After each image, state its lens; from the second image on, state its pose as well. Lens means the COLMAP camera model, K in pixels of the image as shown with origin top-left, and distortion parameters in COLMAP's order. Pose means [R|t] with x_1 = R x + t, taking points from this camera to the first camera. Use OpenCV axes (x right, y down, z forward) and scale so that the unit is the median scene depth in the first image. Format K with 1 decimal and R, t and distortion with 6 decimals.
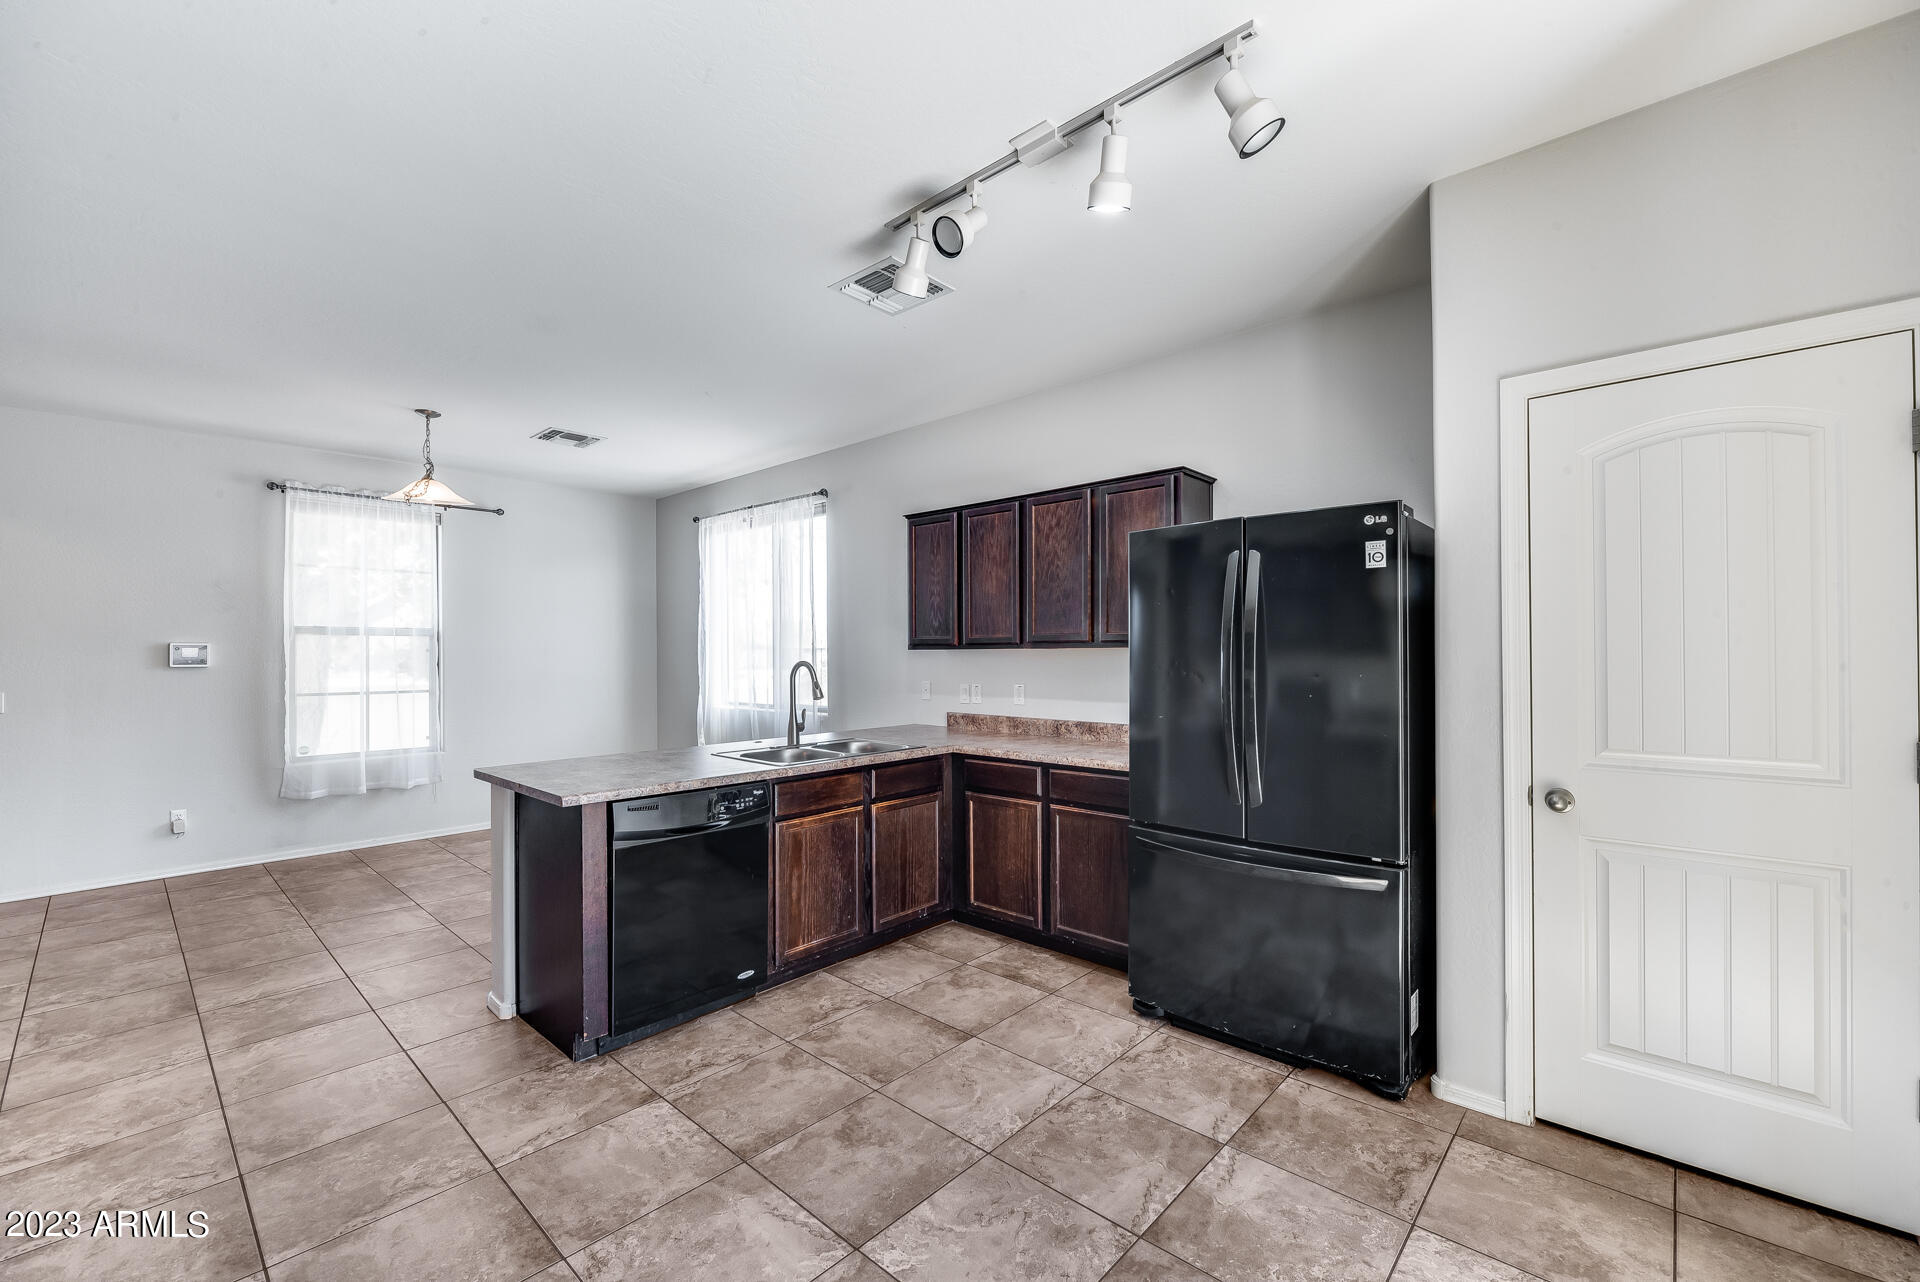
lens RADIAL K [[800.1, 0, 962.8], [0, 800.1, 646.0], [0, 0, 1]] dist [-0.002790, -0.000997]
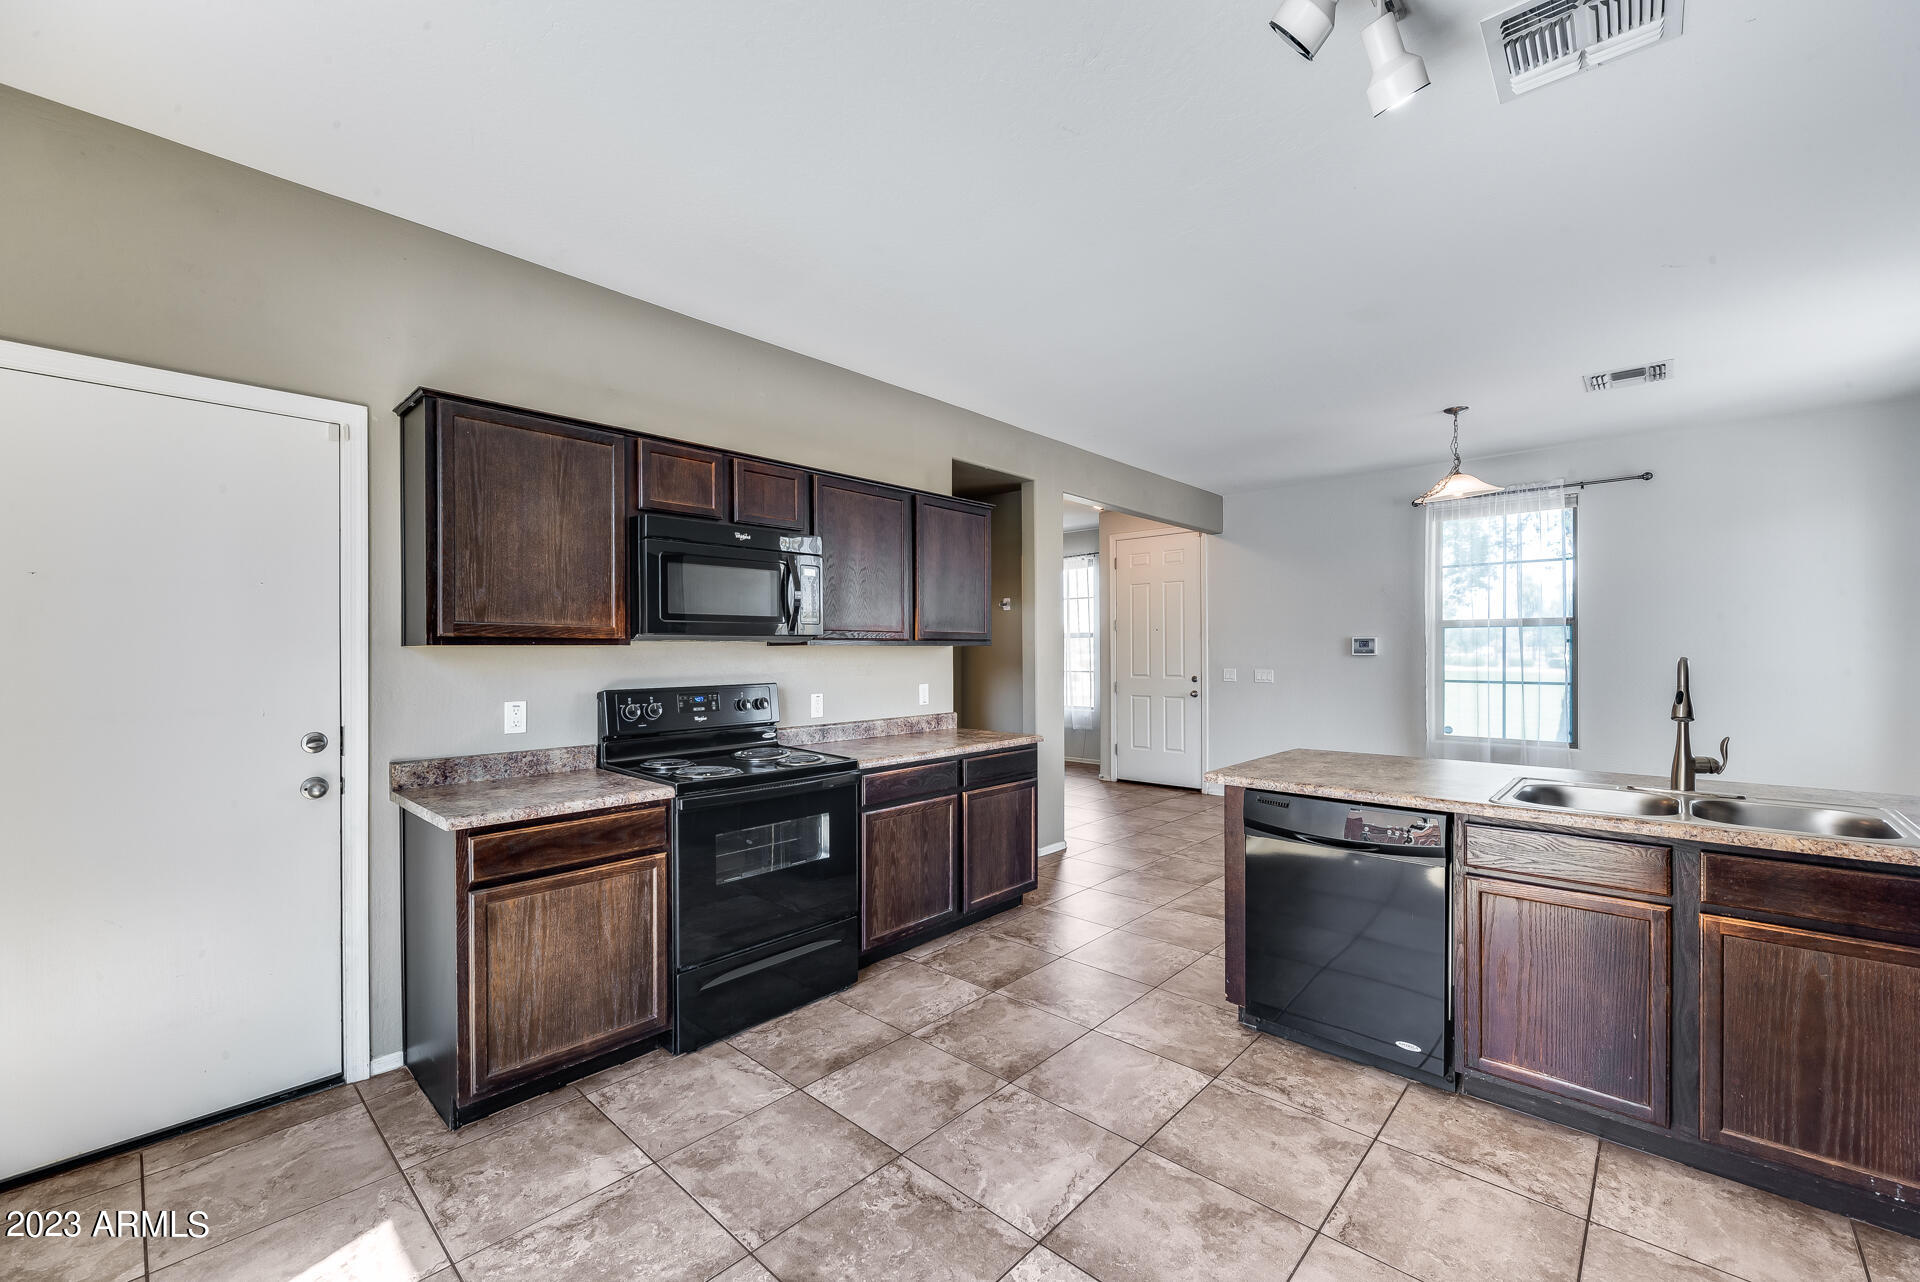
lens RADIAL K [[773.2, 0, 956.2], [0, 773.2, 660.5], [0, 0, 1]] dist [0.002959, 0.000352]
pose [[-0.007732, 0.018862, -0.999792, 0.429468], [0.014486, 0.999719, 0.018748, 0.001400], [0.999865, -0.014338, -0.008004, 0.474551]]
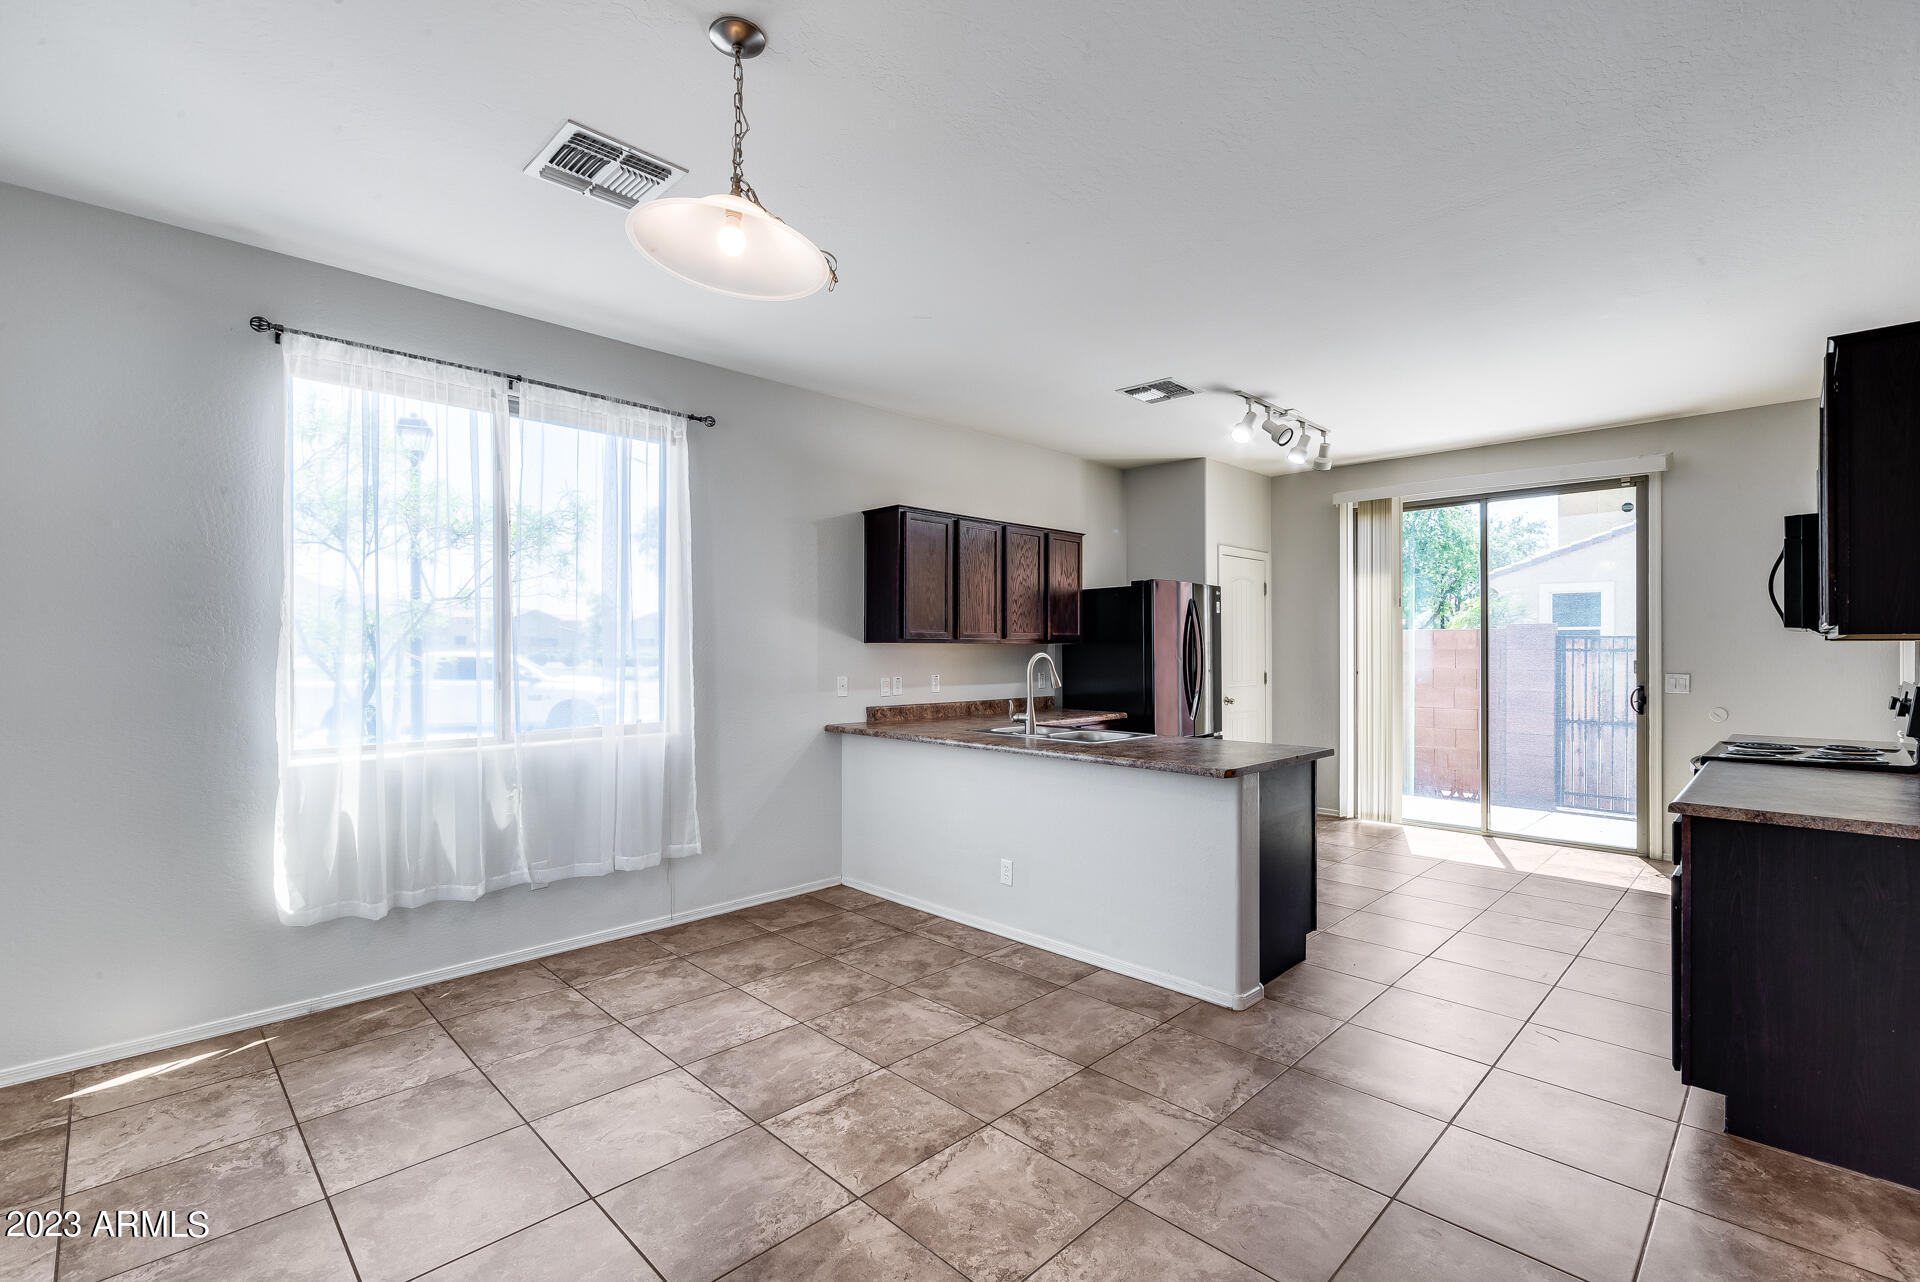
lens RADIAL K [[844.9, 0, 964.5], [0, 844.9, 648.8], [0, 0, 1]] dist [-0.000056, -0.000267]
pose [[0.041803, 0.005026, 0.999113, -1.419207], [-0.008159, 0.999956, -0.004689, 0.020016], [-0.999093, -0.007955, 0.041842, 1.131782]]
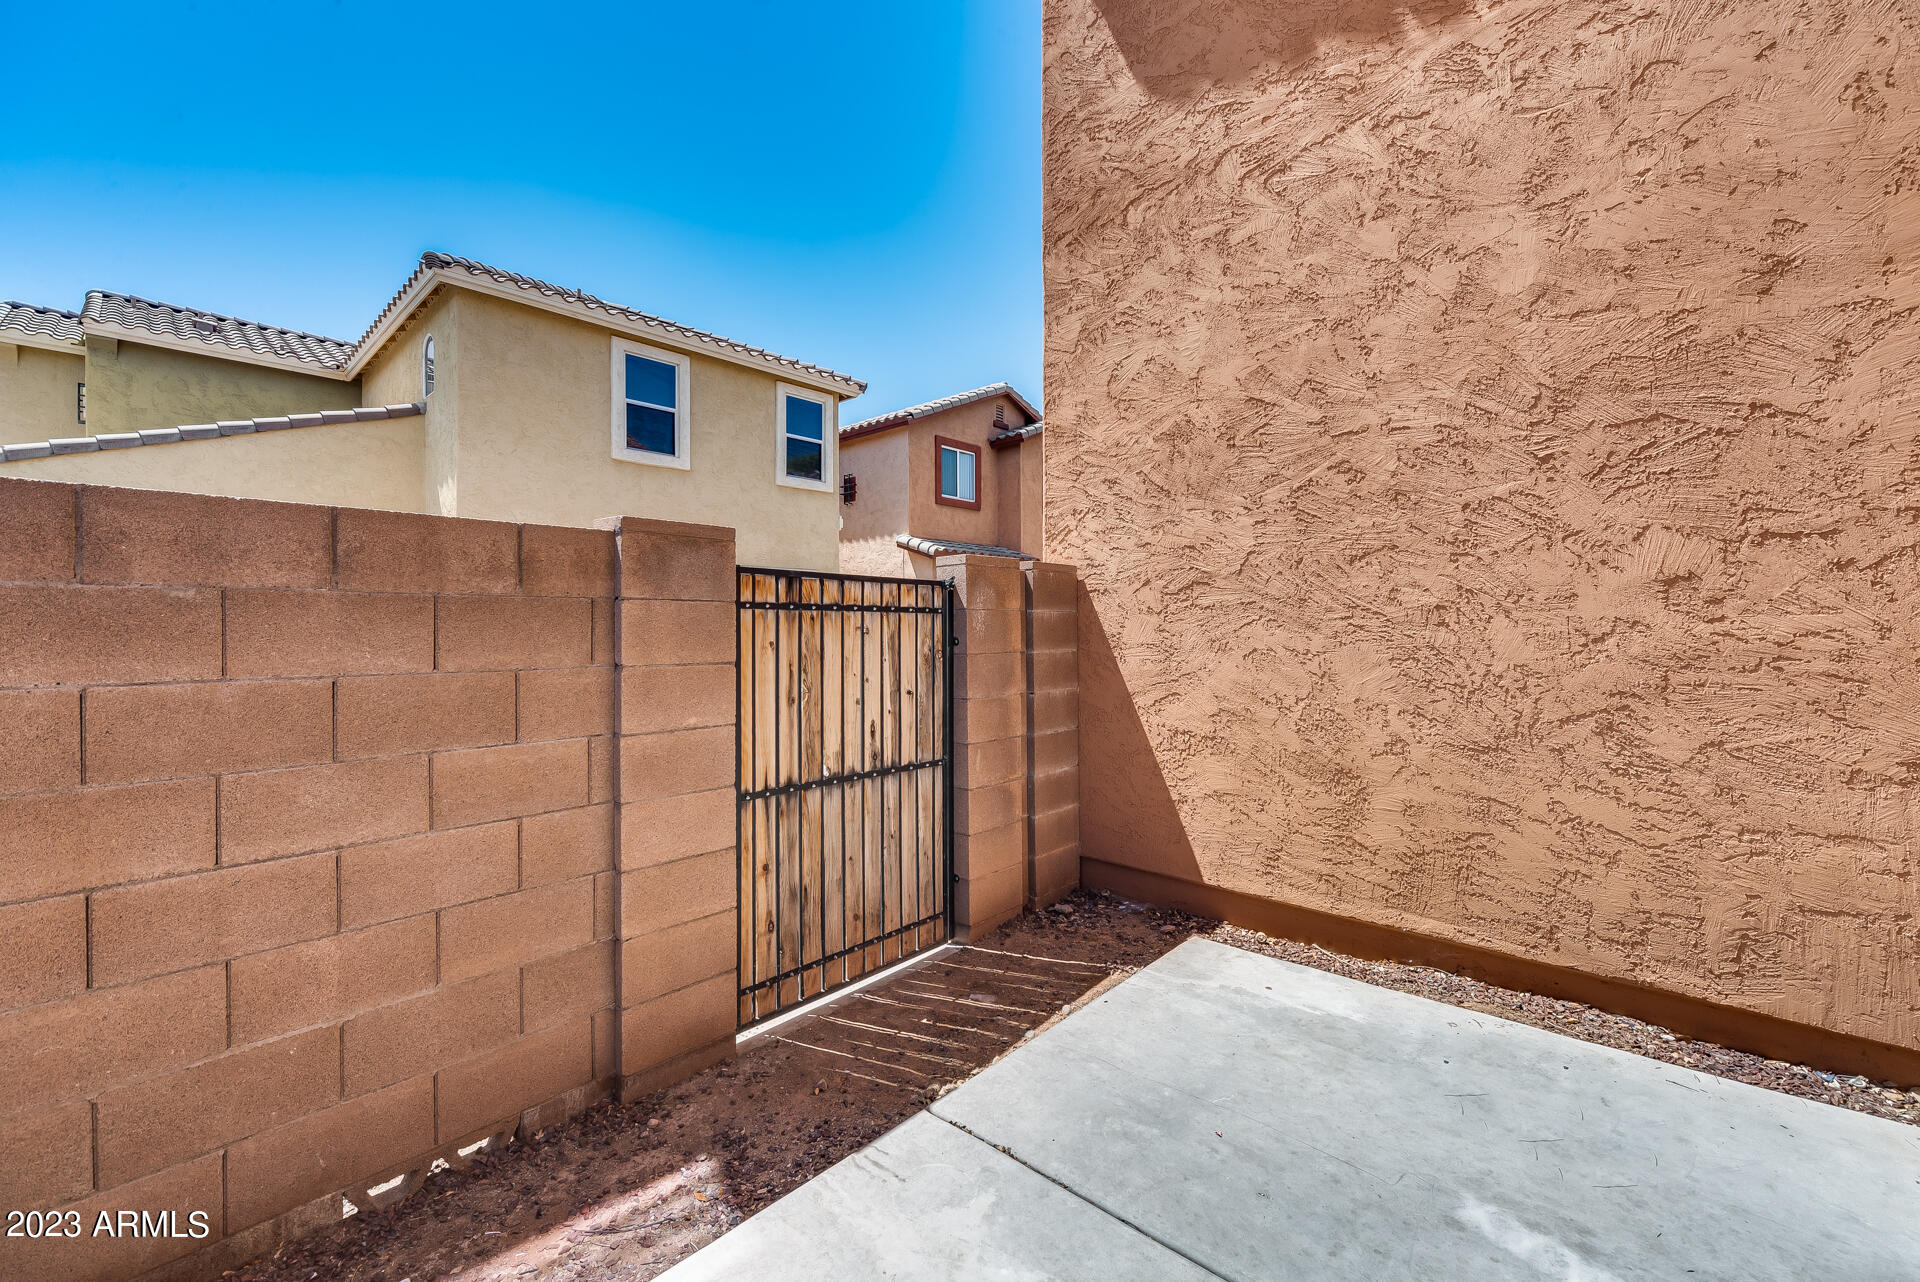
lens RADIAL K [[773.2, 0, 961.6], [0, 773.2, 633.9], [0, 0, 1]] dist [0.002959, 0.000352]
pose [[-0.999979, 0.006495, -0.000243, 0.850200], [0.006494, 0.999974, 0.003274, 0.027306], [0.000264, 0.003272, -0.999995, 0.324108]]
